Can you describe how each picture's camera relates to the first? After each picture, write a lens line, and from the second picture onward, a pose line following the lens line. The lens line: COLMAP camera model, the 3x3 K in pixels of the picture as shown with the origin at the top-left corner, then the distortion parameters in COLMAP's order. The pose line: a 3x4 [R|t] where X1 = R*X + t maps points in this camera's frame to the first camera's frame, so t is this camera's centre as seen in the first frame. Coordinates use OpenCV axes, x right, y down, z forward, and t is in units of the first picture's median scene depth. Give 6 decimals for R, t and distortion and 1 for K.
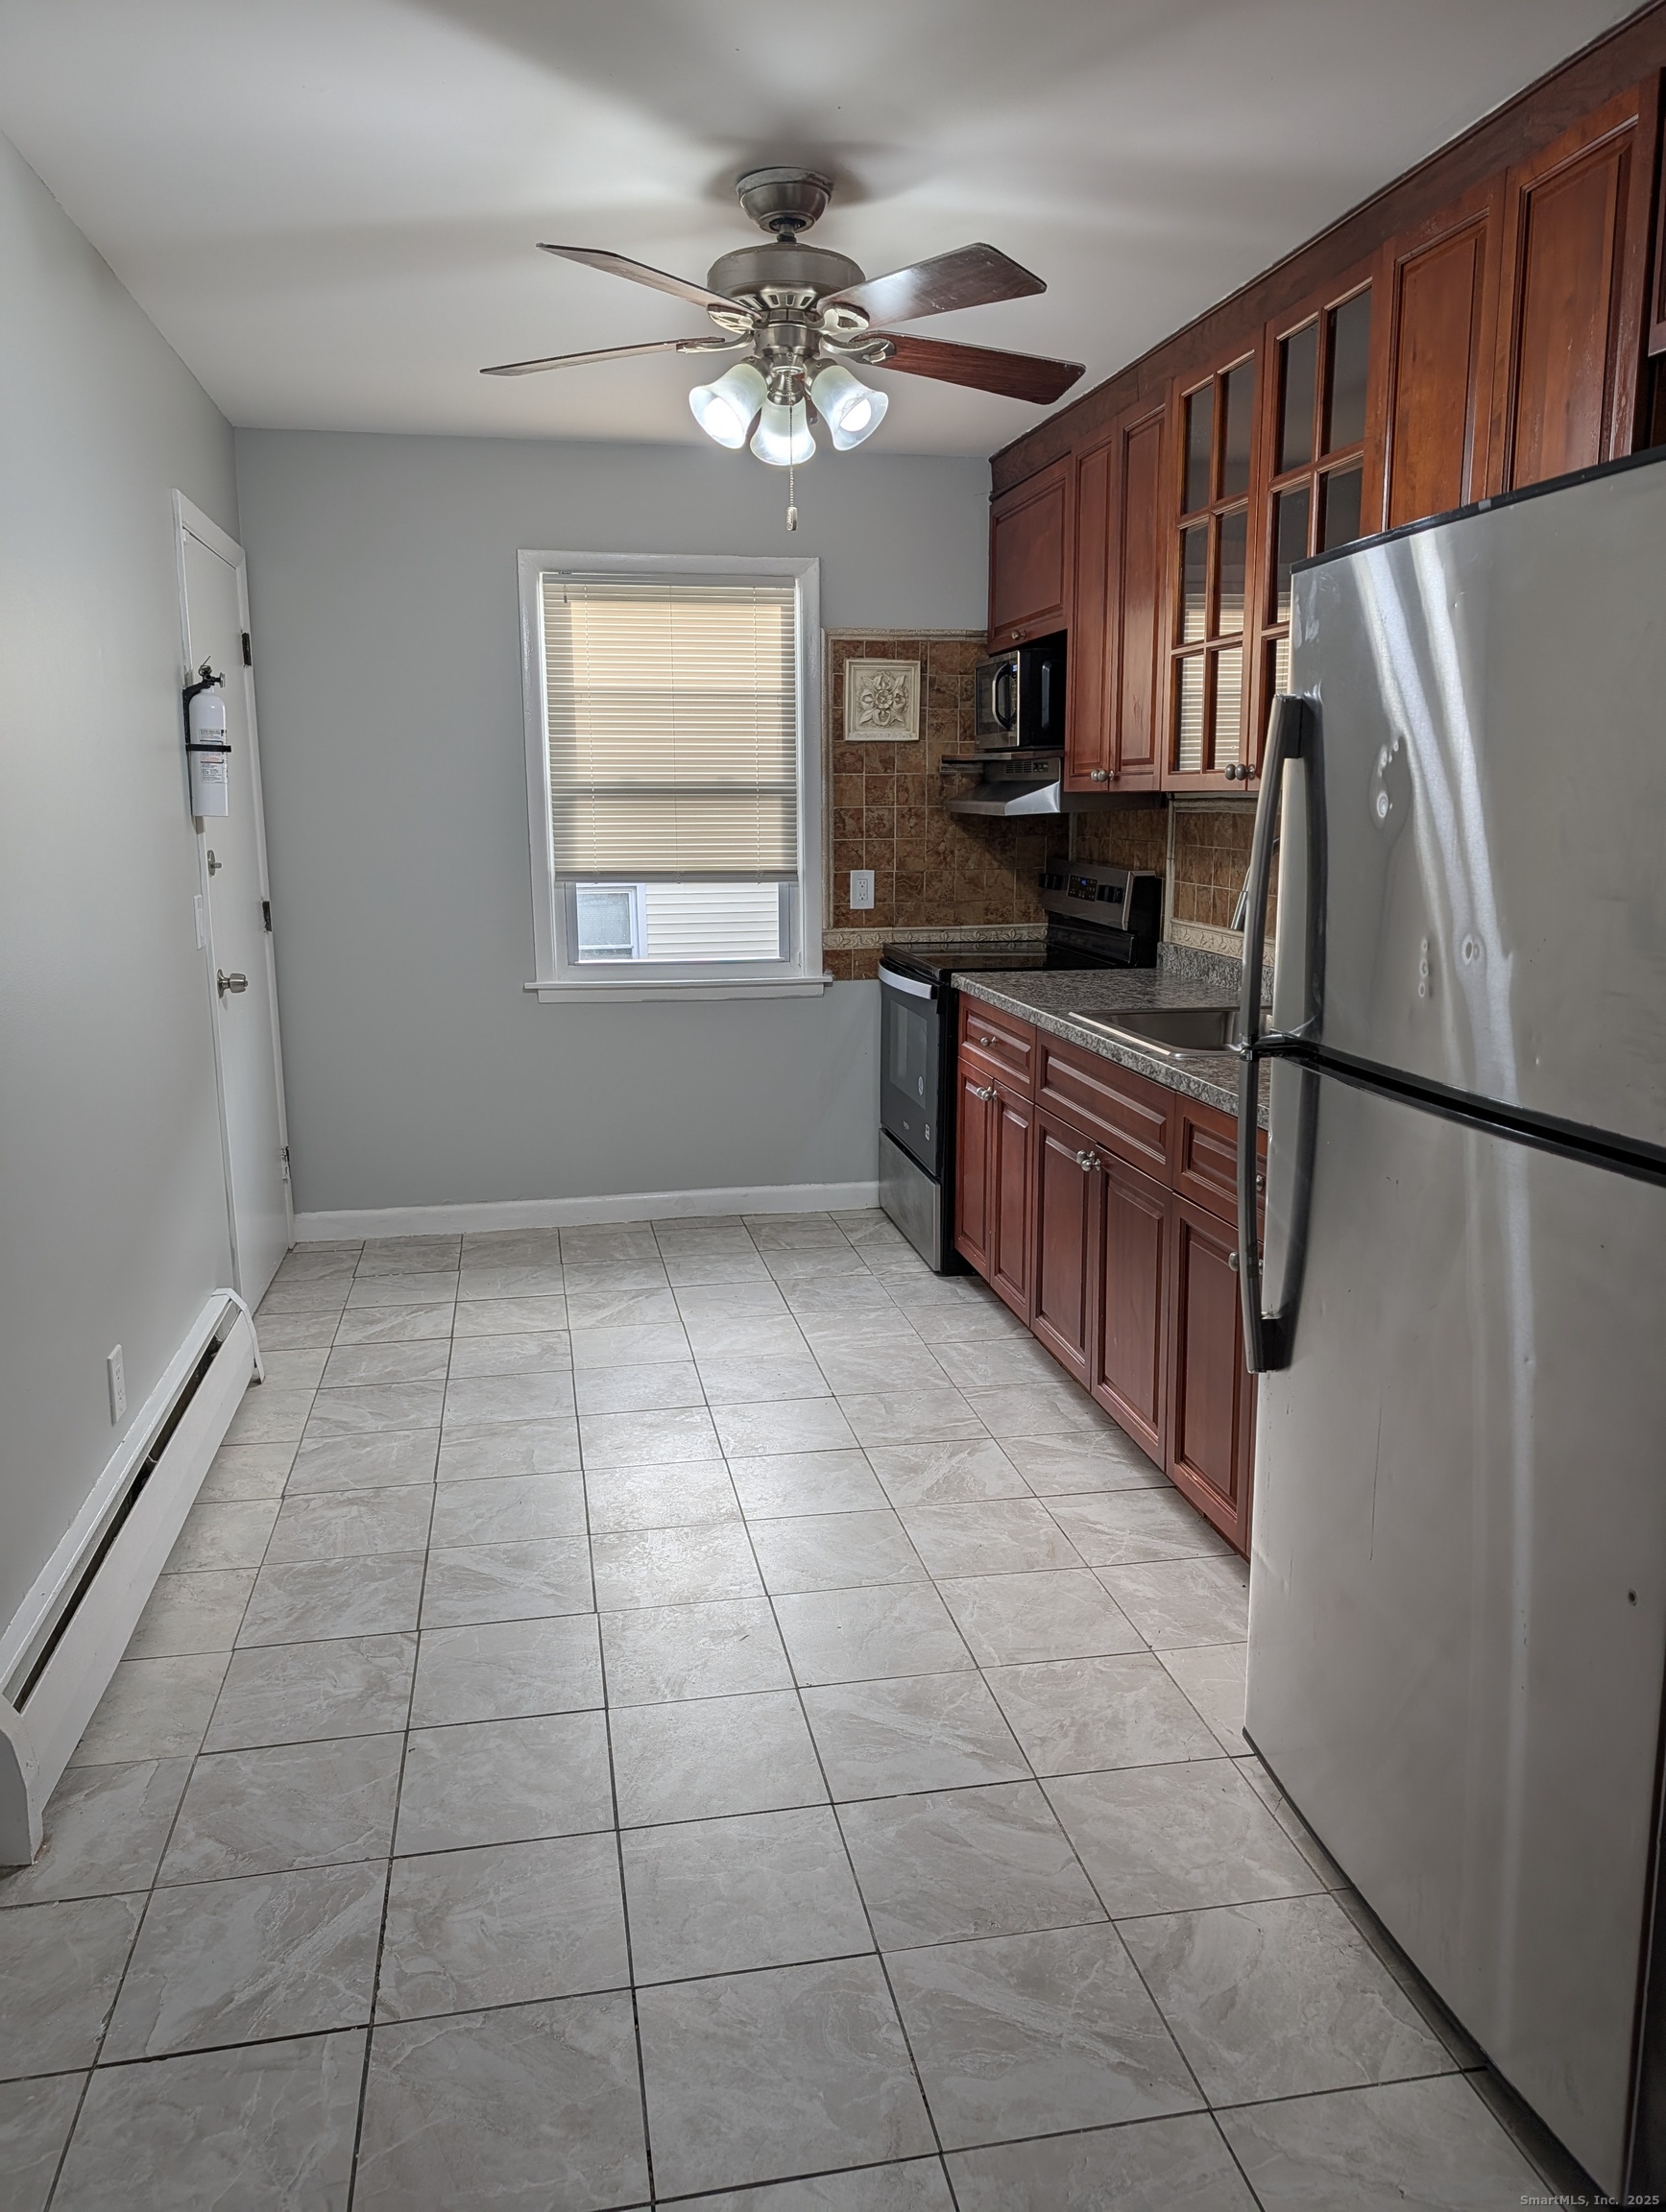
lens RADIAL K [[1556.1, 0, 843.9], [0, 1556.1, 1117.6], [0, 0, 1]] dist [0.004427, -0.002201]
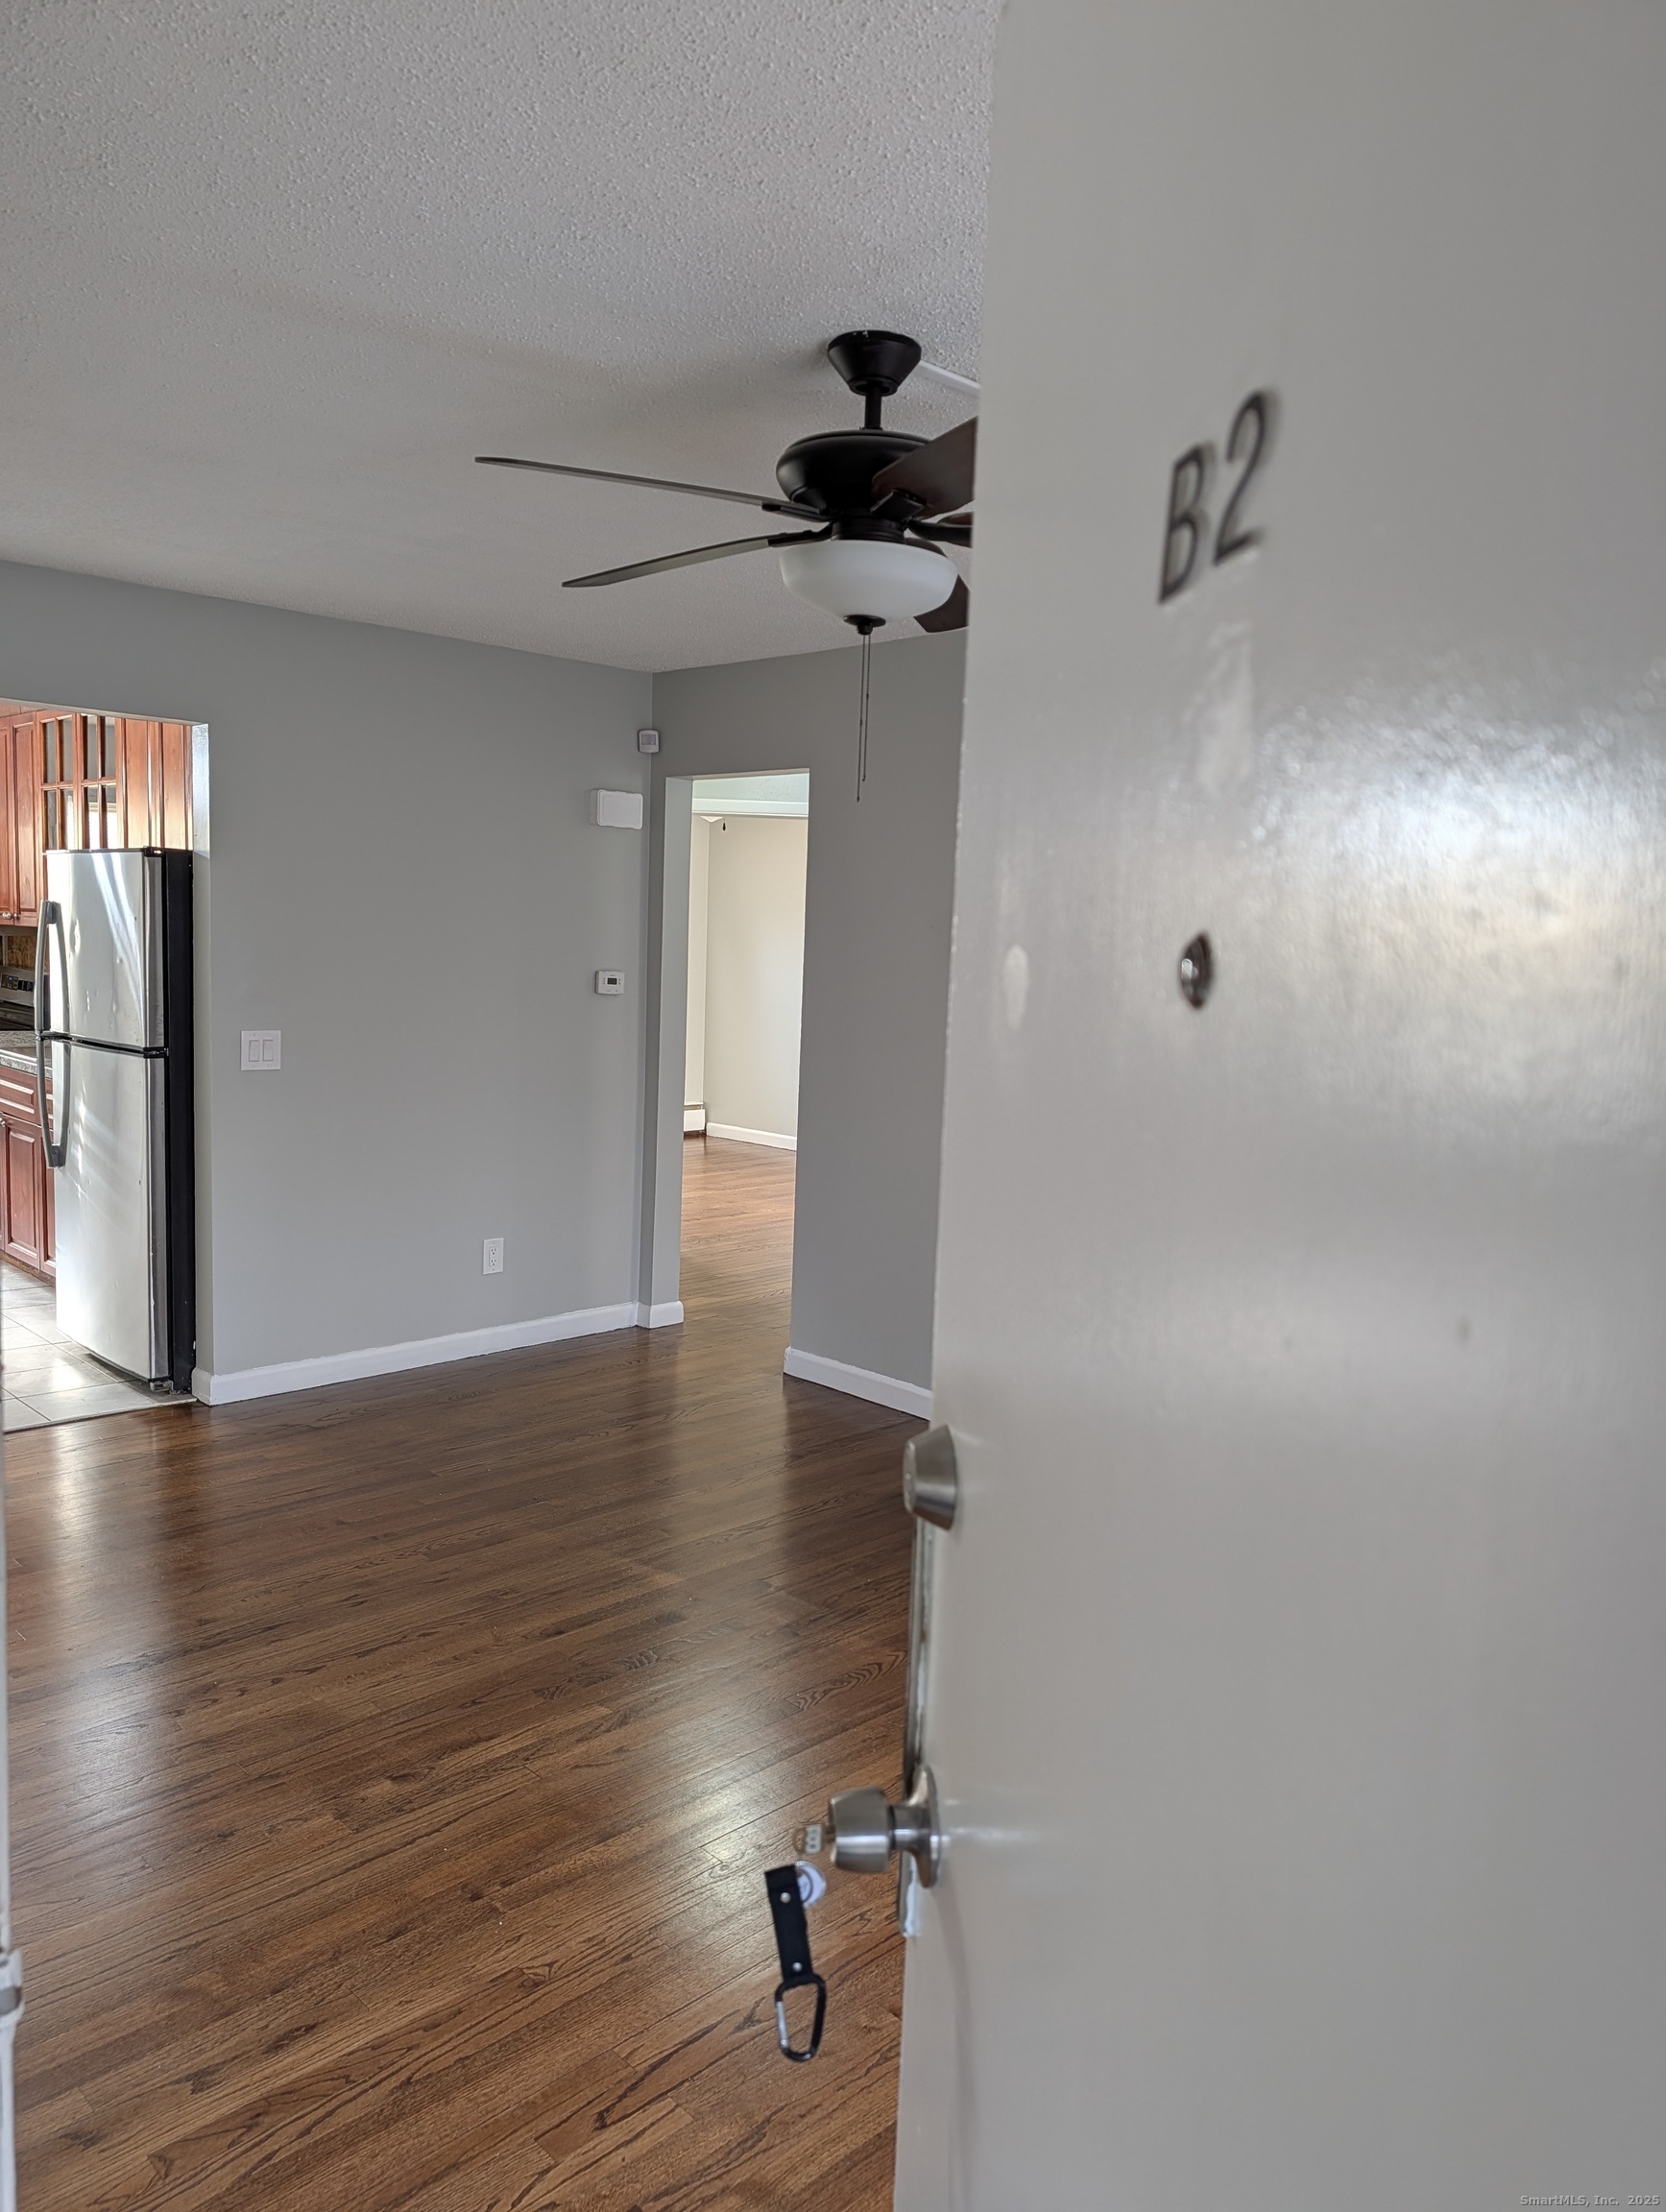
lens RADIAL K [[1556.1, 0, 843.9], [0, 1556.1, 1117.6], [0, 0, 1]] dist [0.004427, -0.002201]
pose [[0.830391, -0.024861, 0.556627, -0.028602], [0.067536, 0.996129, -0.056262, 0.137749], [-0.553073, 0.084312, 0.828856, -0.780421]]
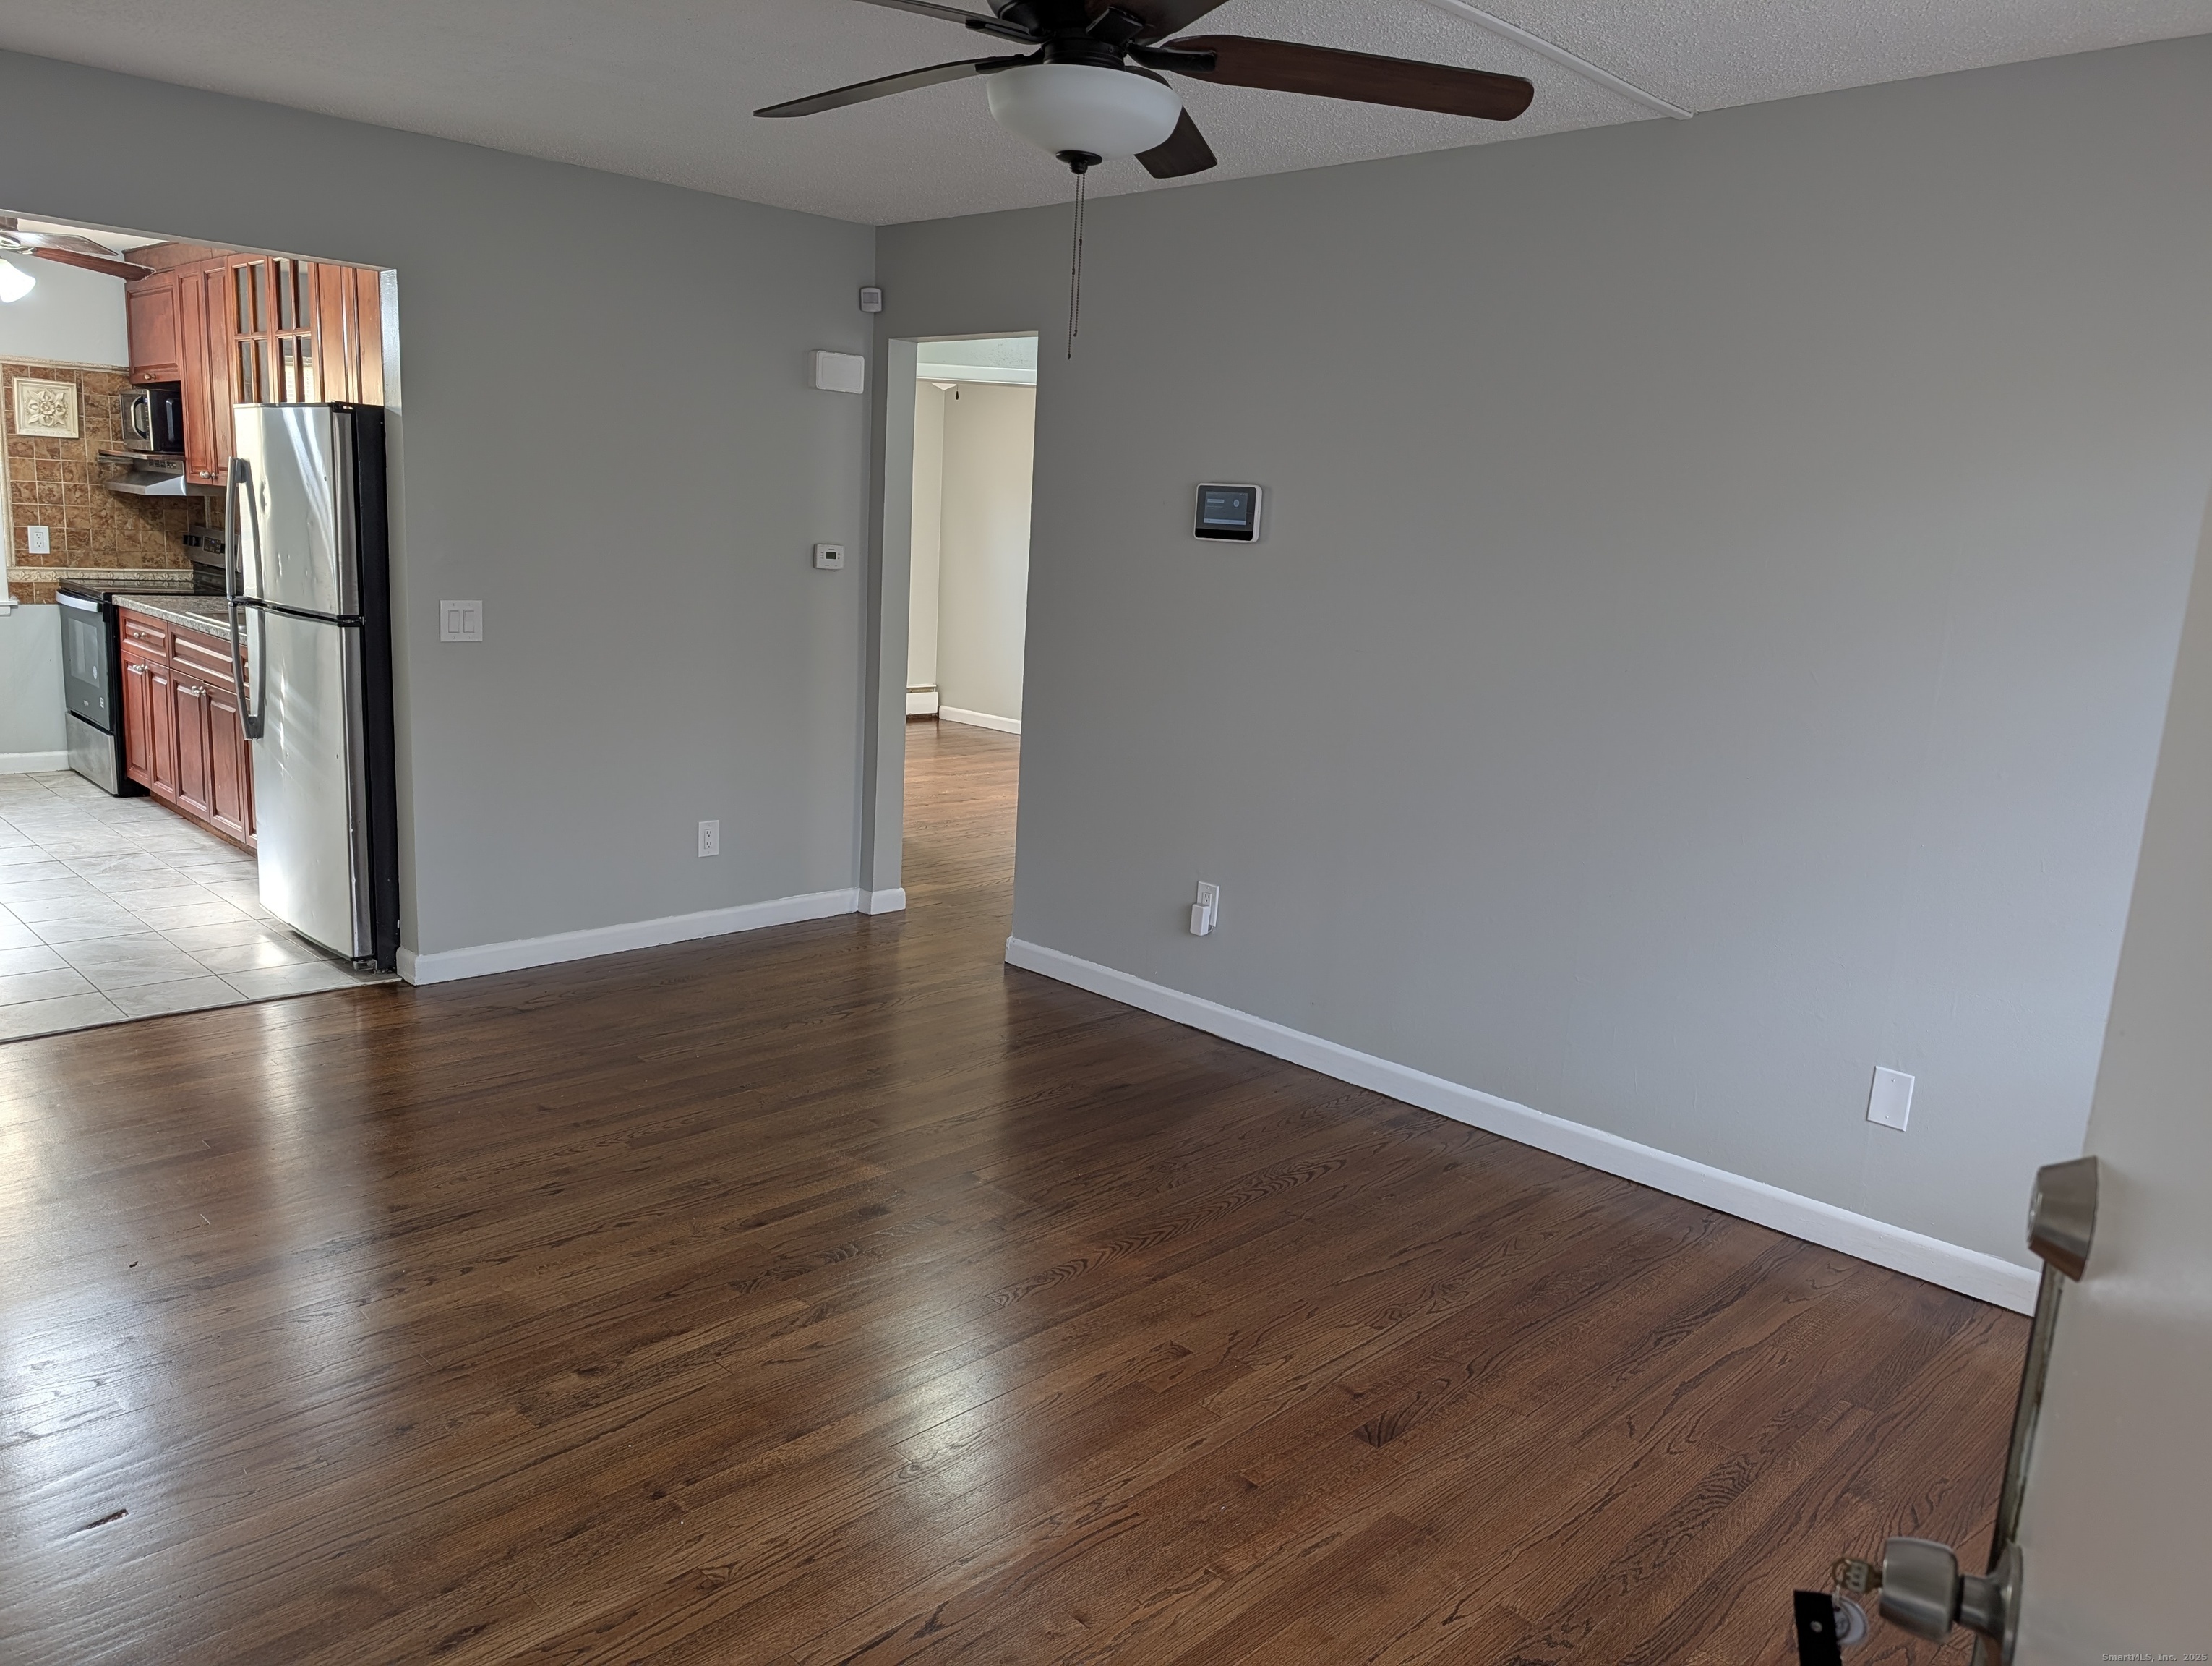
lens RADIAL K [[1556.2, 0, 1106.0], [0, 1556.2, 833.0], [0, 0, 1]] dist [0.004427, -0.002201]
pose [[0.824300, -0.056592, 0.563318, -0.001859], [0.049551, 0.998385, 0.027791, 0.136649], [-0.563981, 0.005005, 0.825773, -0.763395]]
